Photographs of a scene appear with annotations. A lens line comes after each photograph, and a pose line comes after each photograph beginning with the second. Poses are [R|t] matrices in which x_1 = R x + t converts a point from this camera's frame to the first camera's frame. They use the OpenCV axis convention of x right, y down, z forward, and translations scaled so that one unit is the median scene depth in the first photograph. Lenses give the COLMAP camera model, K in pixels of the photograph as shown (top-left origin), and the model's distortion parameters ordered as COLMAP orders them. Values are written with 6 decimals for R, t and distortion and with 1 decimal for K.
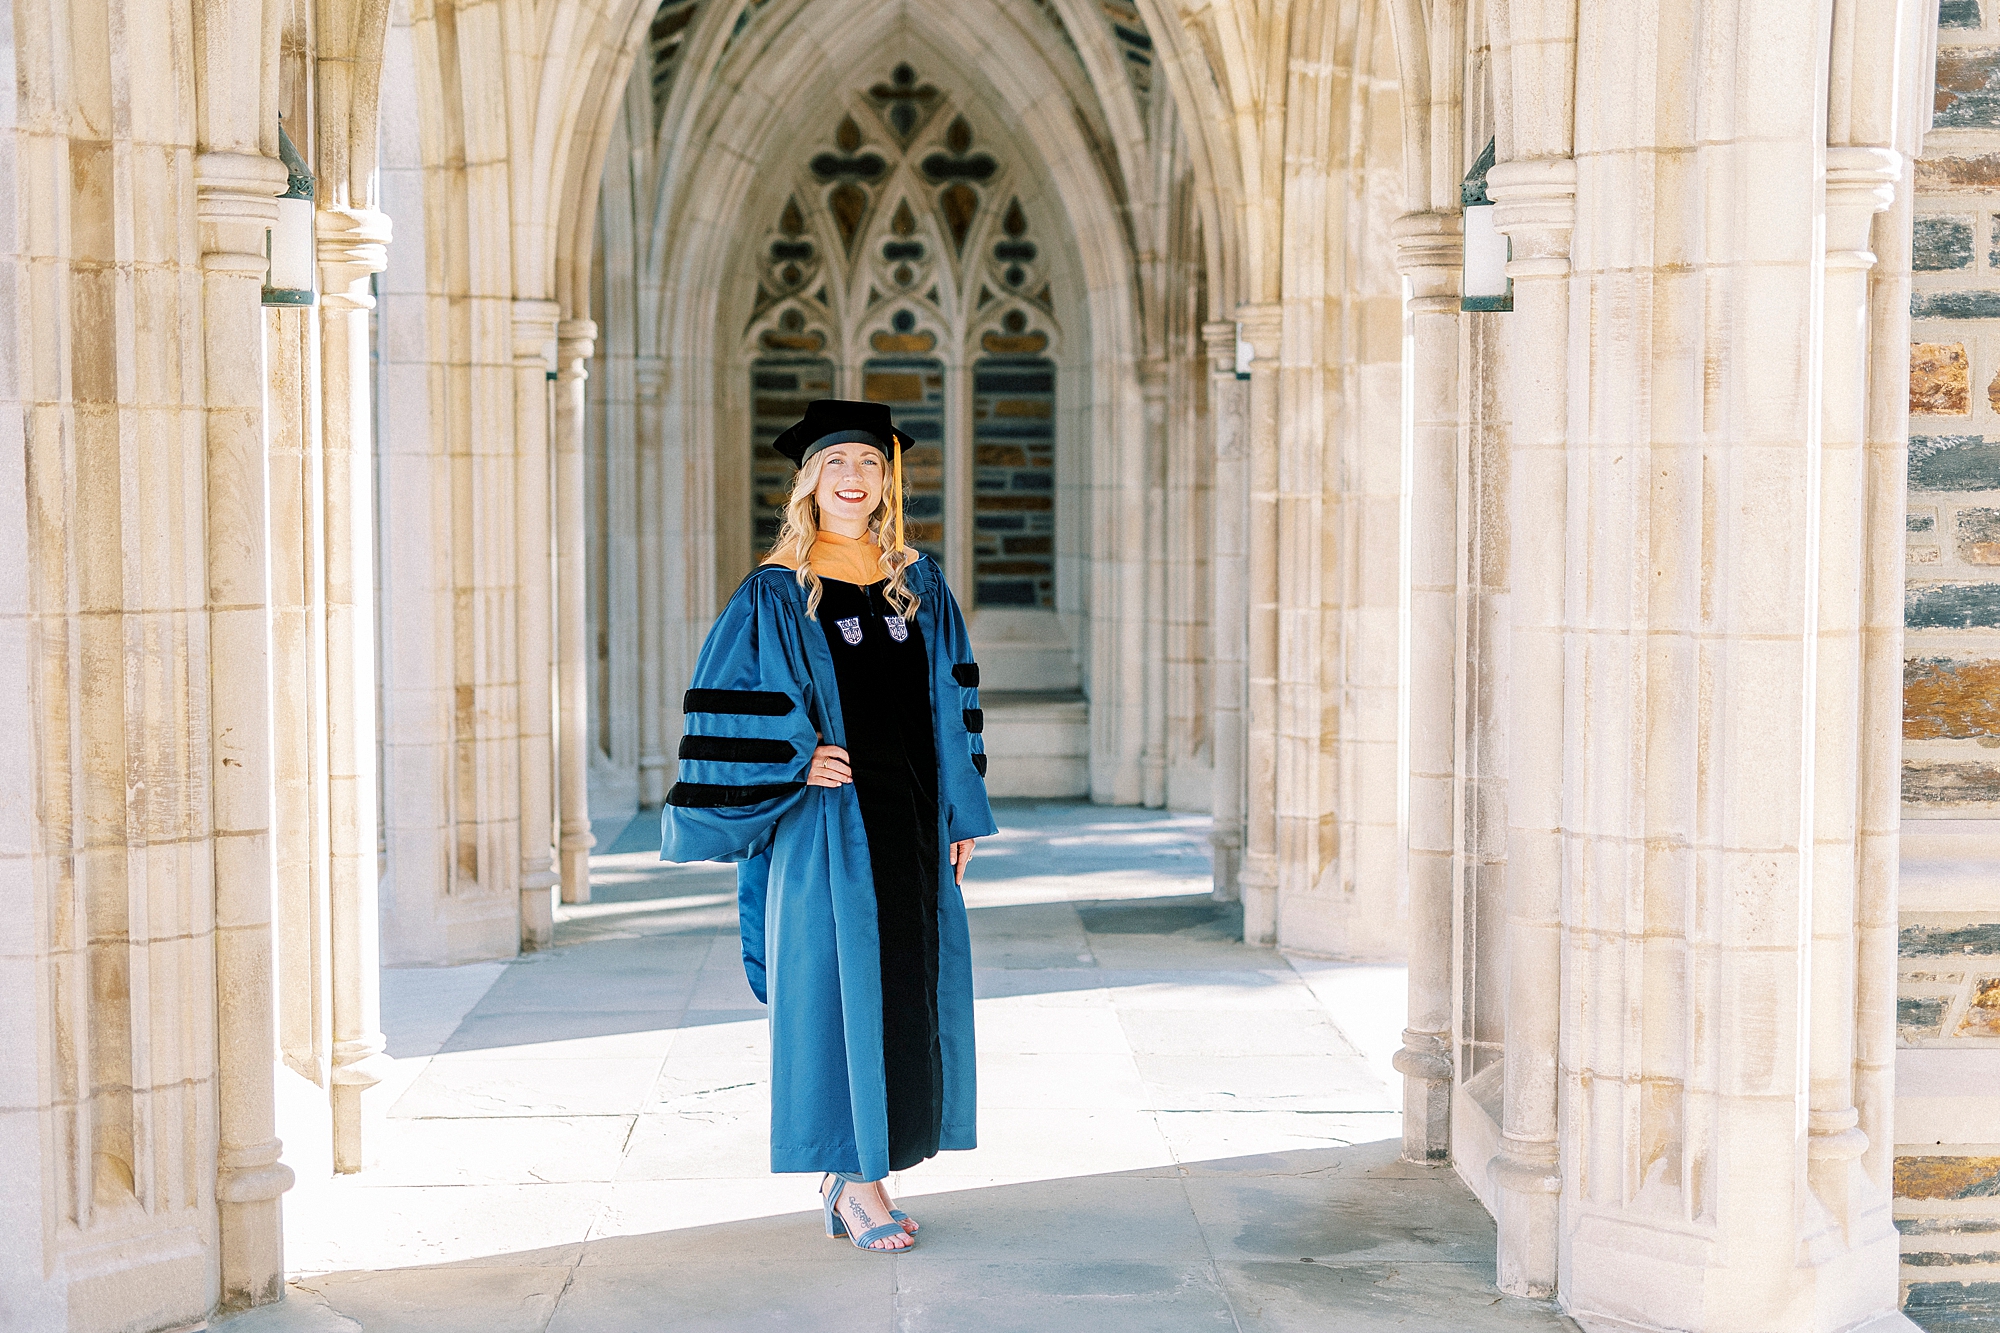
lens RADIAL K [[2813.8, 0, 1000.0], [0, 2813.8, 666.5], [0, 0, 1]] dist [0.007844, 0.011253]
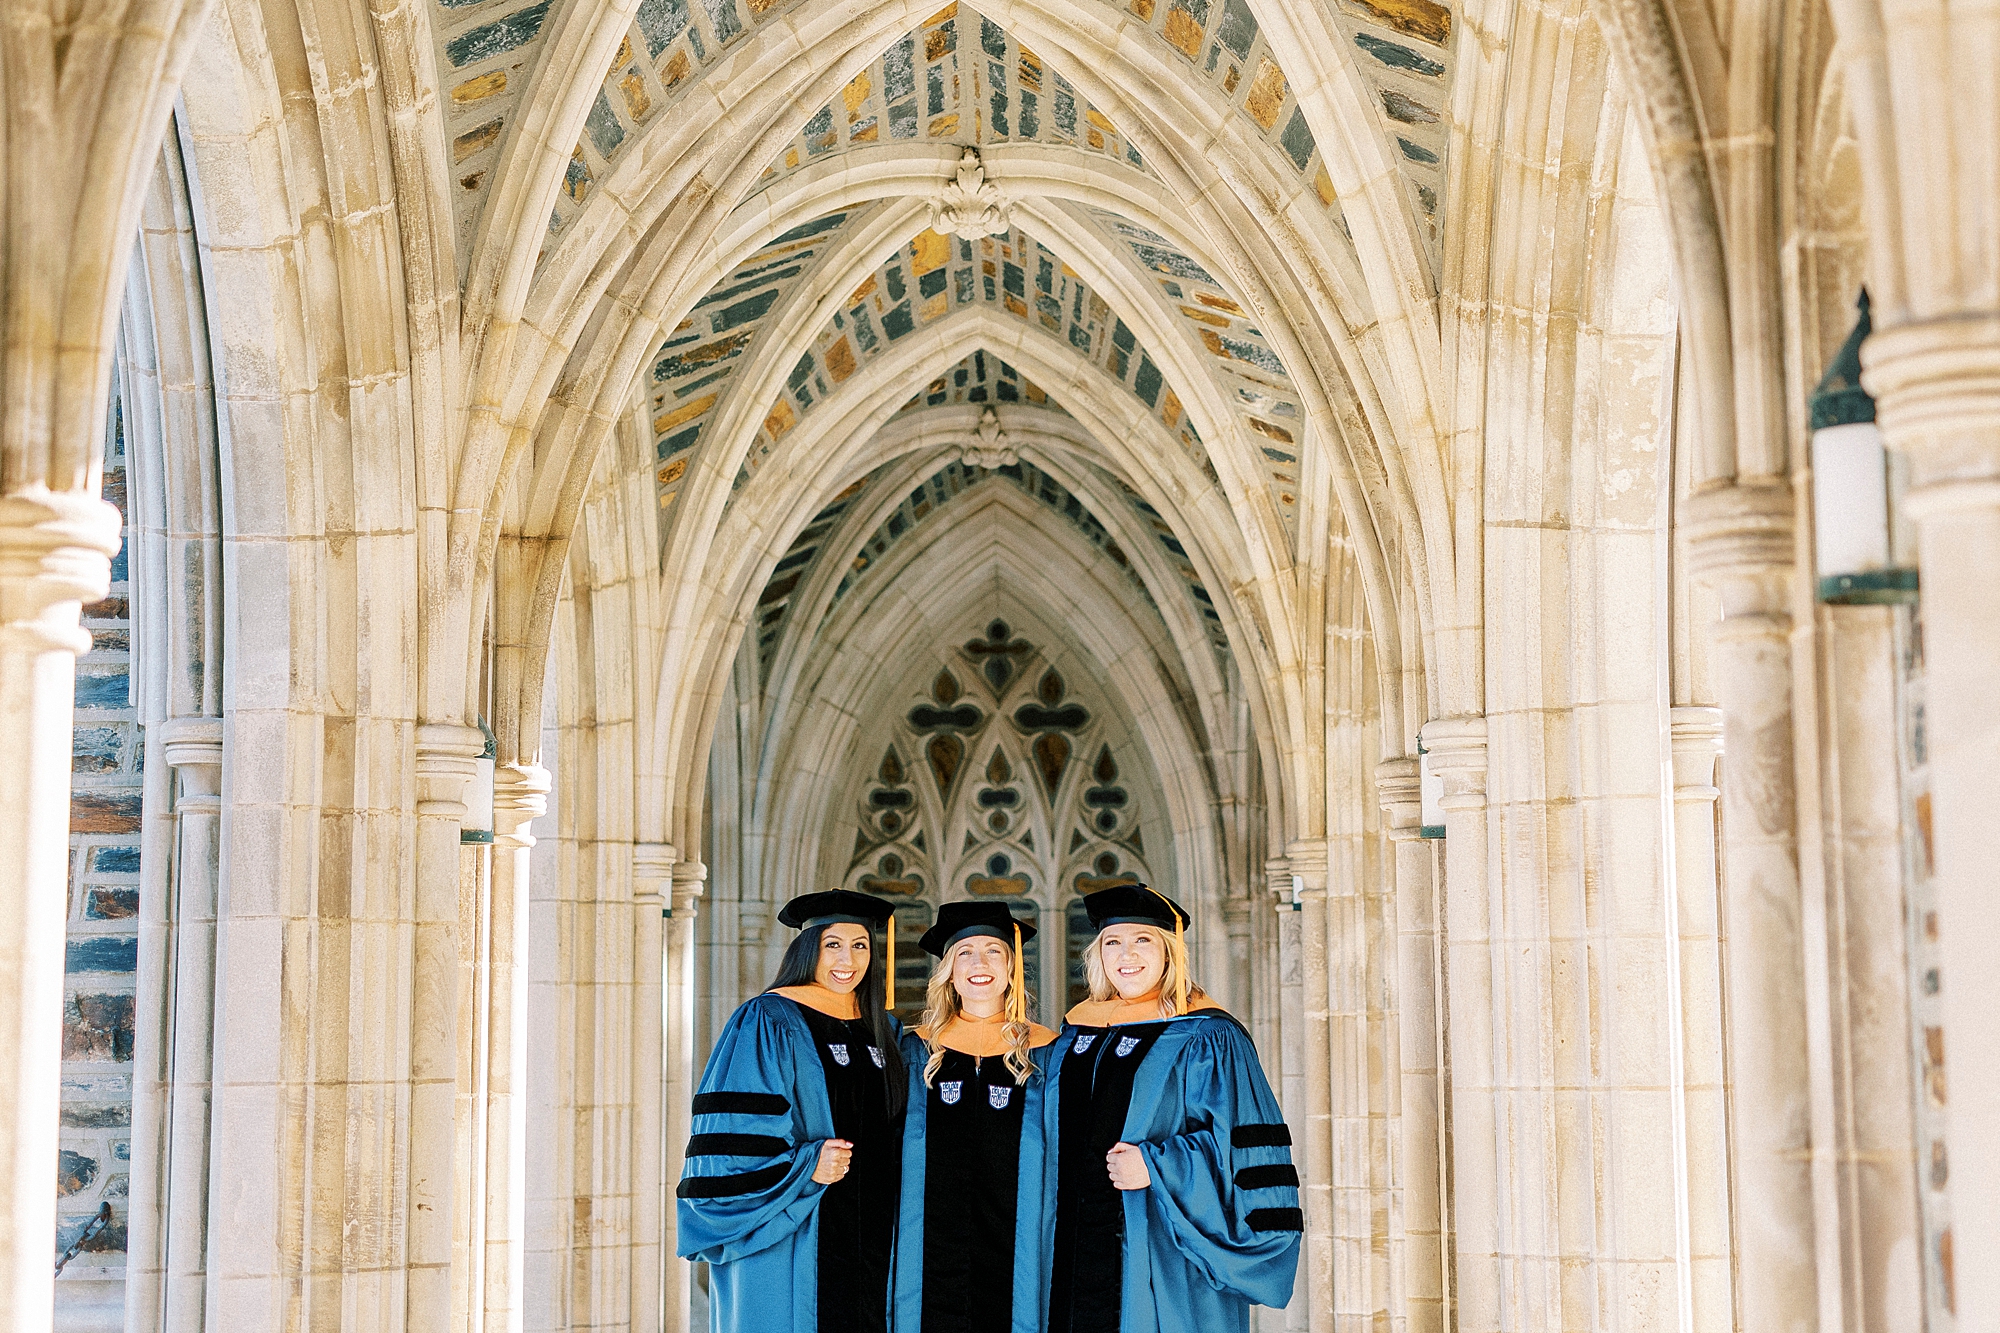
lens RADIAL K [[3109.8, 0, 1113.7], [0, 3109.8, 606.9], [0, 0, 1]] dist [0.013603, -0.038105]
pose [[0.999934, -0.010739, -0.004177, 0.022203], [0.009643, 0.978340, -0.206777, 0.033954], [0.006307, 0.206723, 0.978379, -0.218815]]
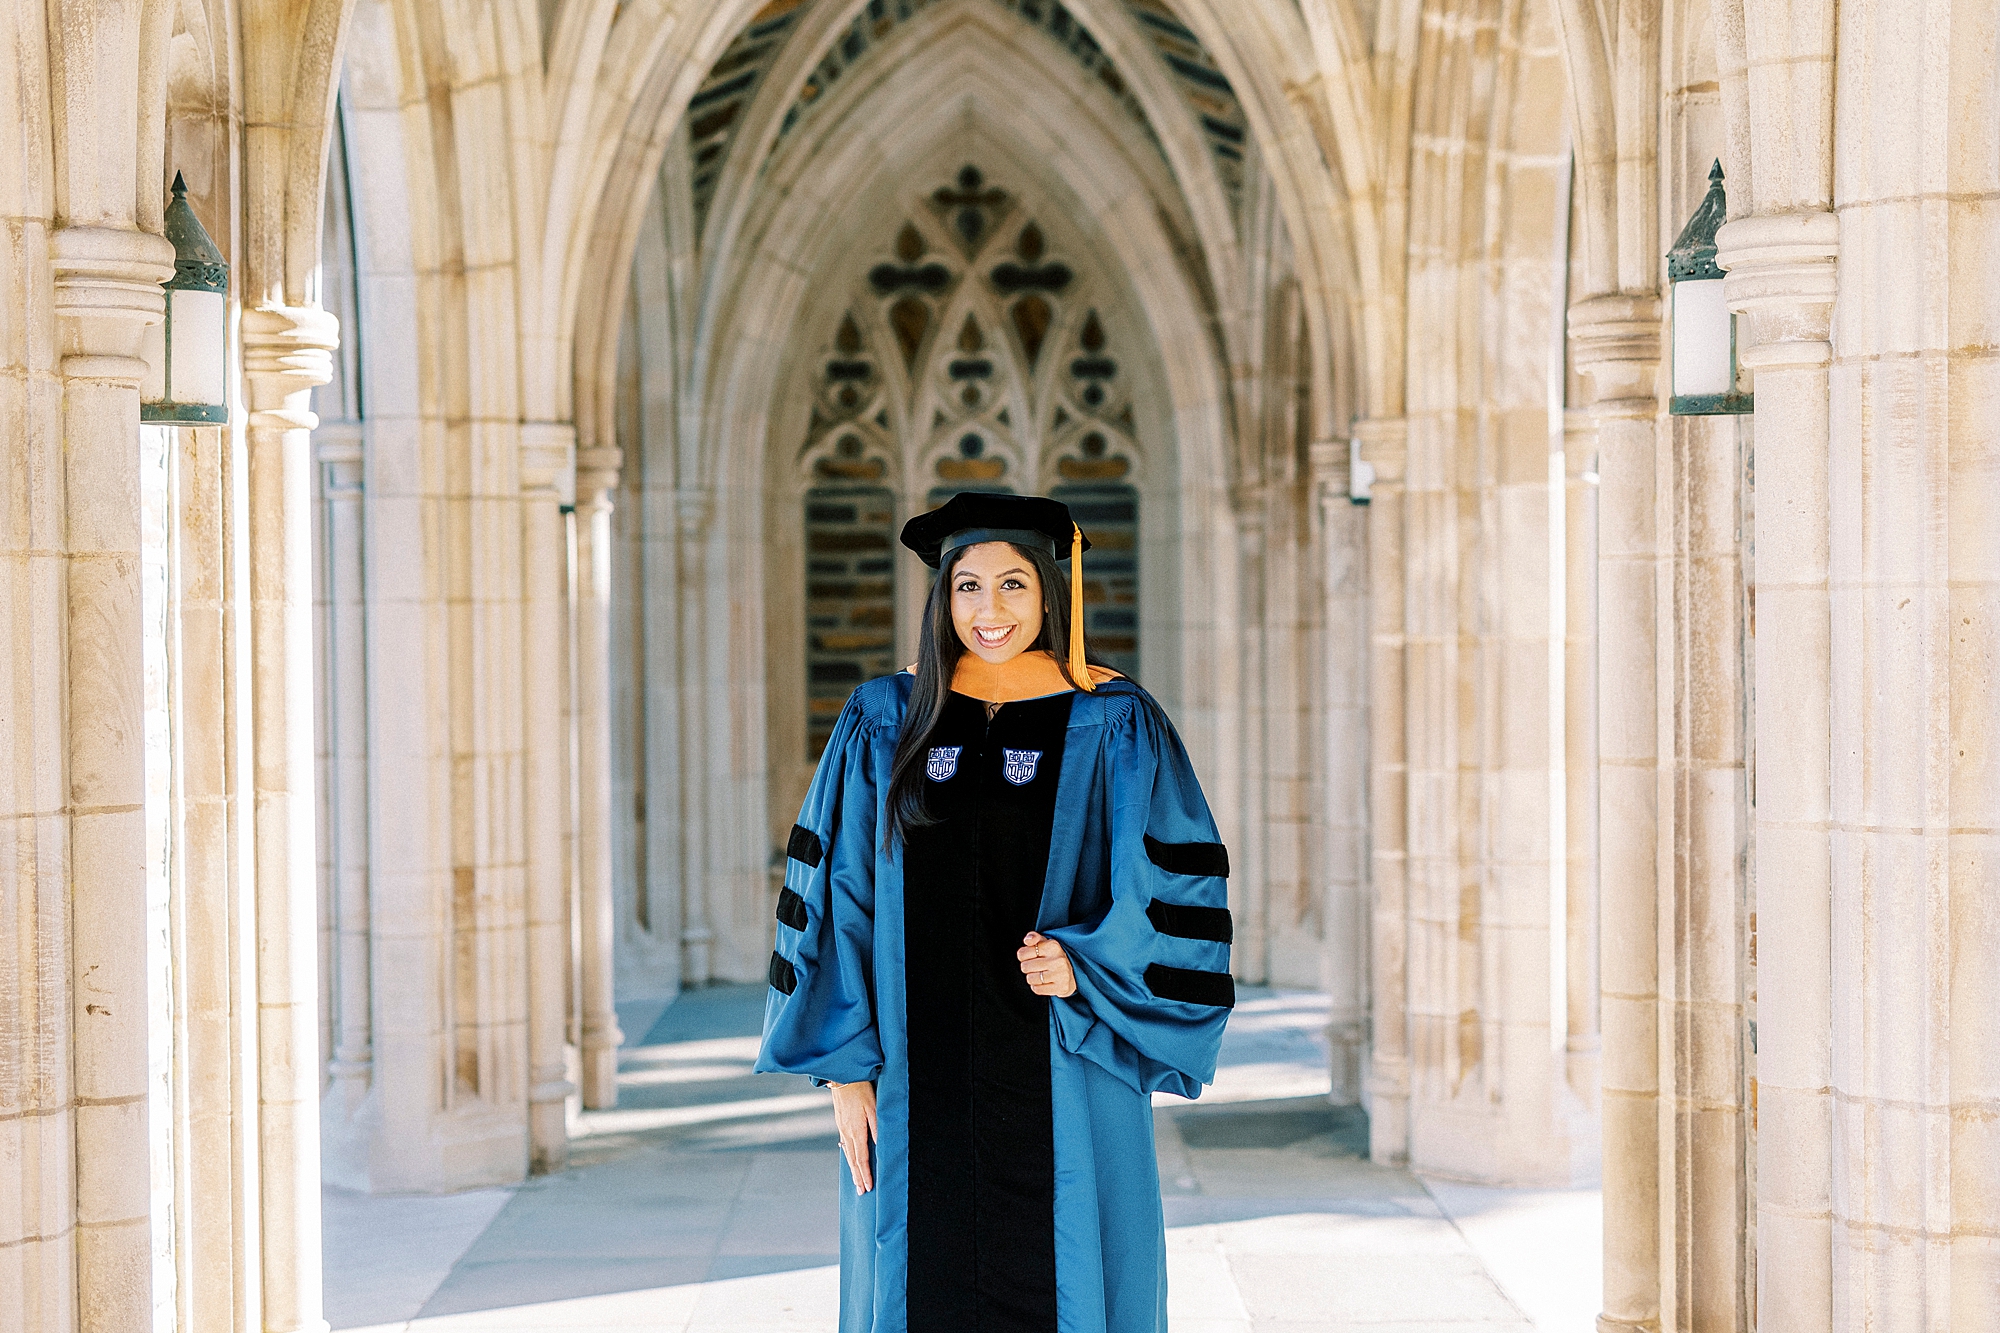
lens RADIAL K [[2879.2, 0, 972.7], [0, 2879.2, 679.9], [0, 0, 1]] dist [-0.001689, 0.012488]
pose [[0.999330, -0.008099, -0.035705, -0.001905], [0.006572, 0.999067, -0.042679, -0.011623], [0.036018, 0.042416, 0.998451, 0.117529]]
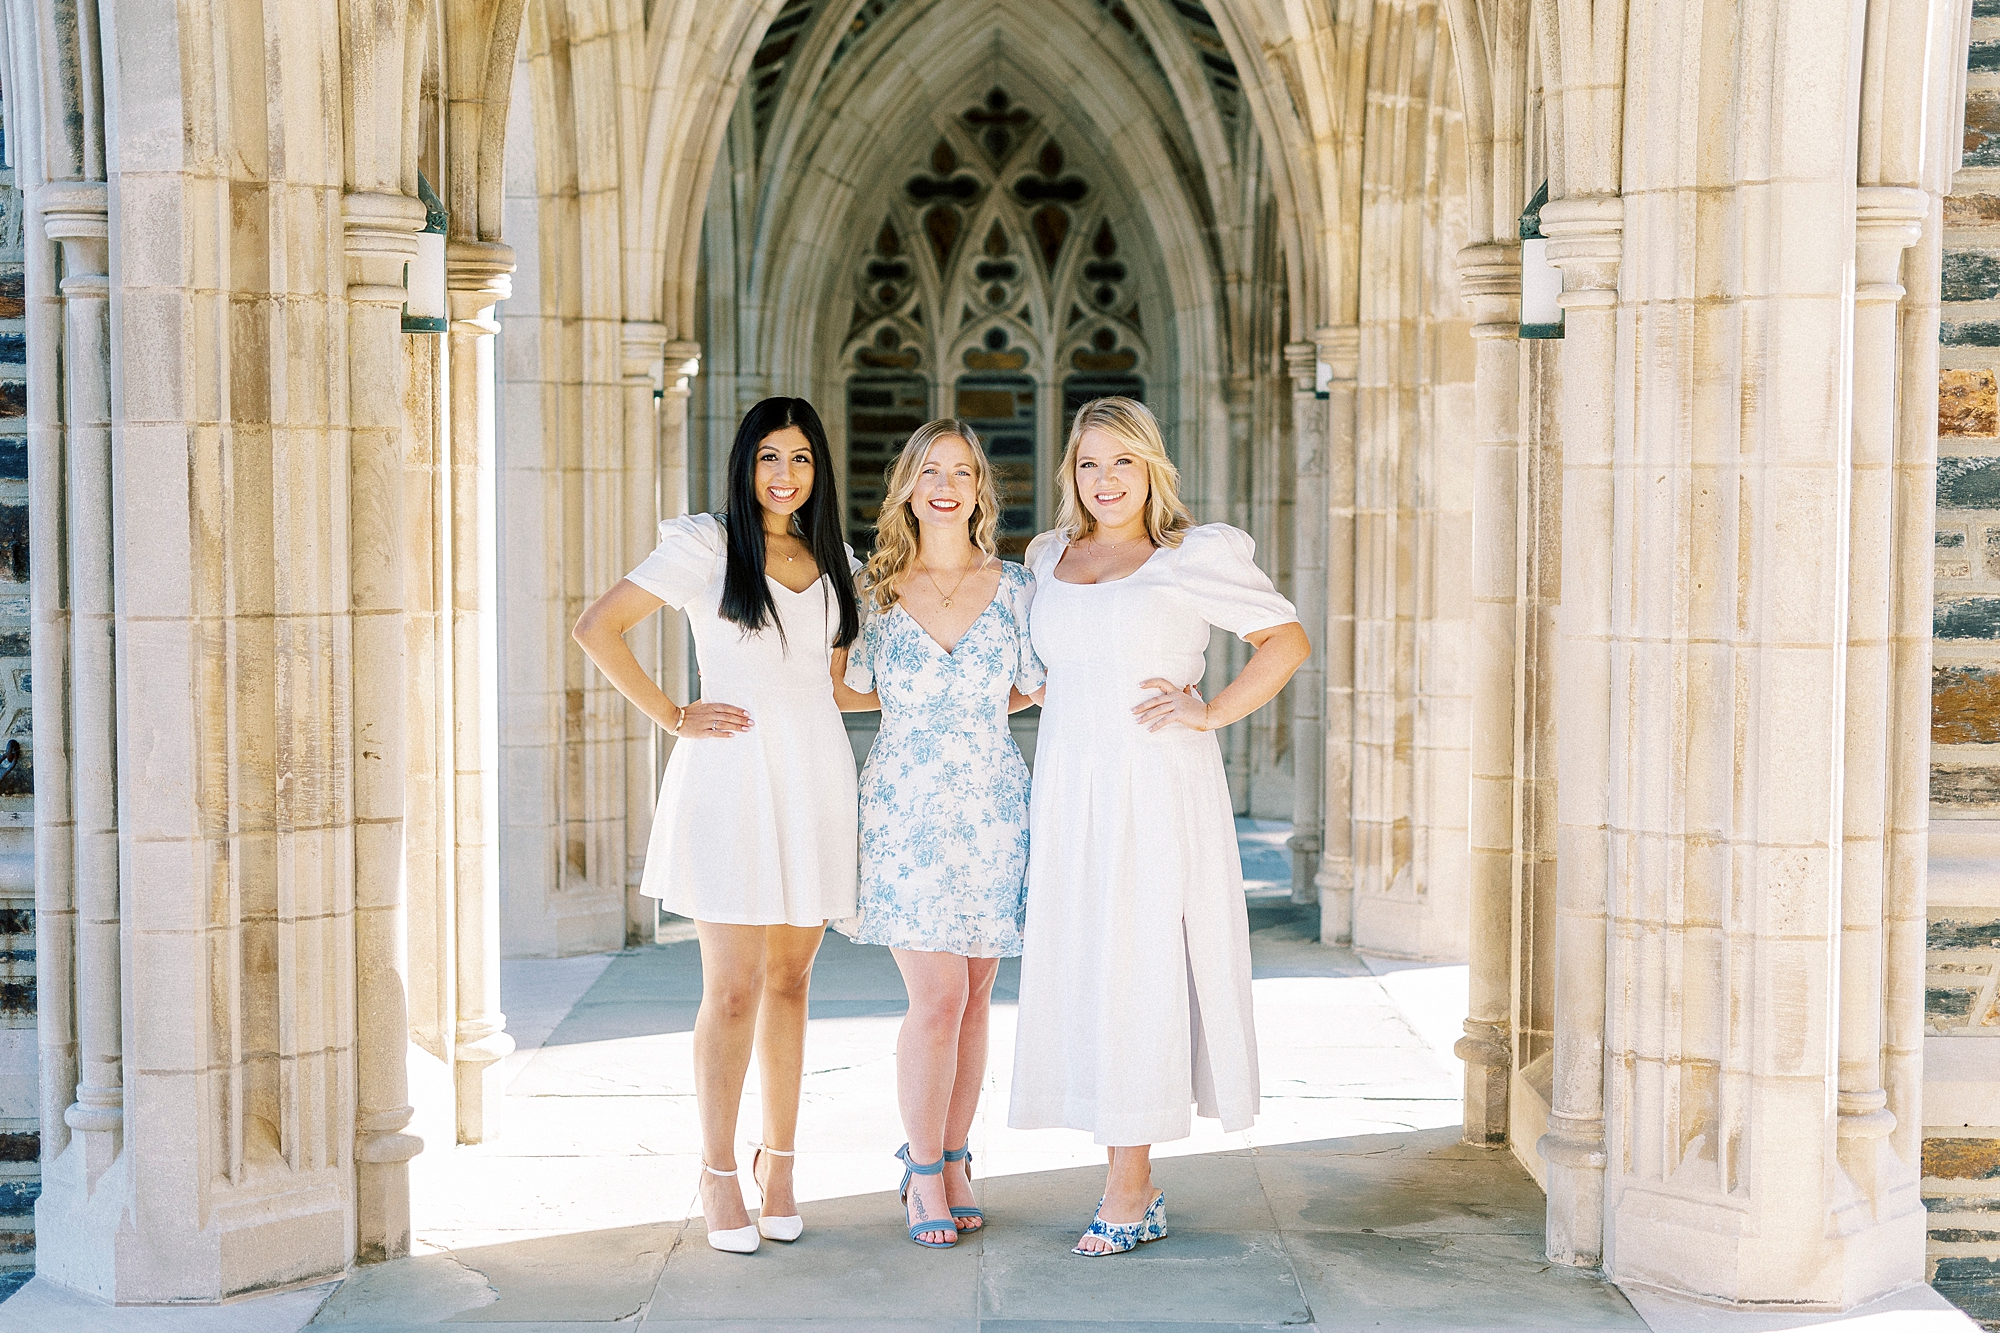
lens RADIAL K [[2813.8, 0, 1000.0], [0, 2813.8, 666.5], [0, 0, 1]] dist [0.007844, 0.011253]
pose [[0.999452, 0.005060, -0.032719, 0.002239], [-0.005214, 0.999976, -0.004620, 0.002066], [0.032695, 0.004788, 0.999454, -0.040750]]
